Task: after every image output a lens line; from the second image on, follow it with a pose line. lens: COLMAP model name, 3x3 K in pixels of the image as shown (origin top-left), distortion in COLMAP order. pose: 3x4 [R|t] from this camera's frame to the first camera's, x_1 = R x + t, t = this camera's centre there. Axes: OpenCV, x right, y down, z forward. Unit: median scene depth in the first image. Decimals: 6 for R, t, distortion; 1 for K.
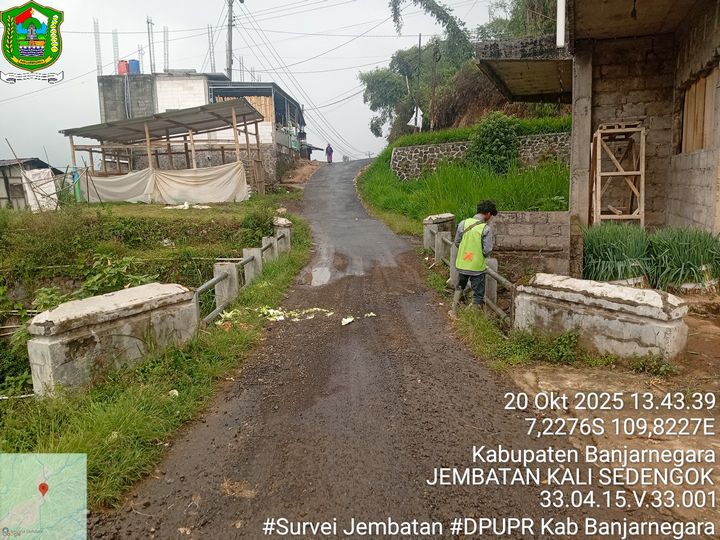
lens RADIAL K [[548.6, 0, 359.1], [0, 548.6, 271.4], [0, 0, 1]] dist [0.096824, -0.197875]
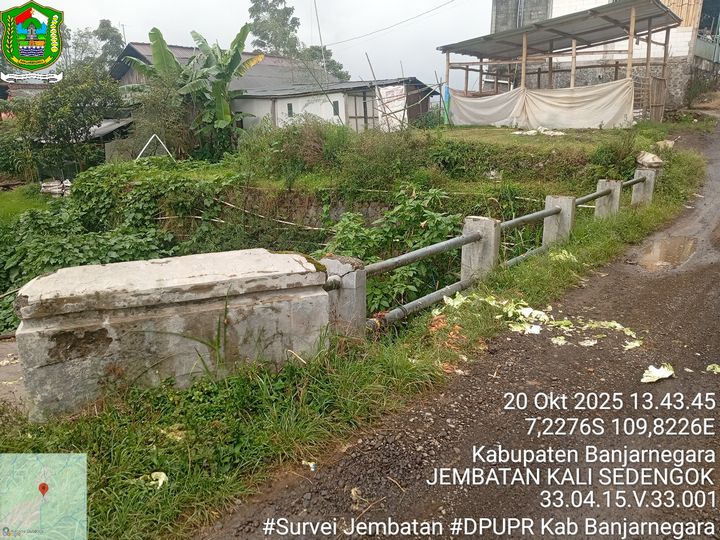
lens RADIAL K [[555.2, 0, 358.2], [0, 555.2, 274.1], [0, 0, 1]] dist [0.038078, -0.090085]
pose [[0.774685, 0.196528, -0.601032, 0.042206], [-0.117764, 0.978689, 0.168227, -0.037530], [0.621284, -0.059543, 0.781320, 0.349676]]
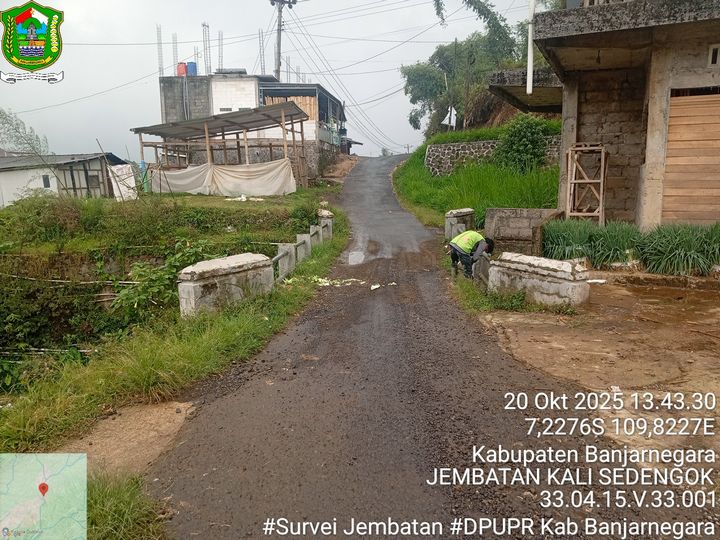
lens RADIAL K [[548.6, 0, 359.1], [0, 548.6, 271.4], [0, 0, 1]] dist [0.096824, -0.197875]
pose [[0.997519, 0.024055, -0.066156, 0.021979], [-0.023064, 0.999611, 0.015709, 0.023907], [0.066509, -0.014145, 0.997686, -0.289804]]
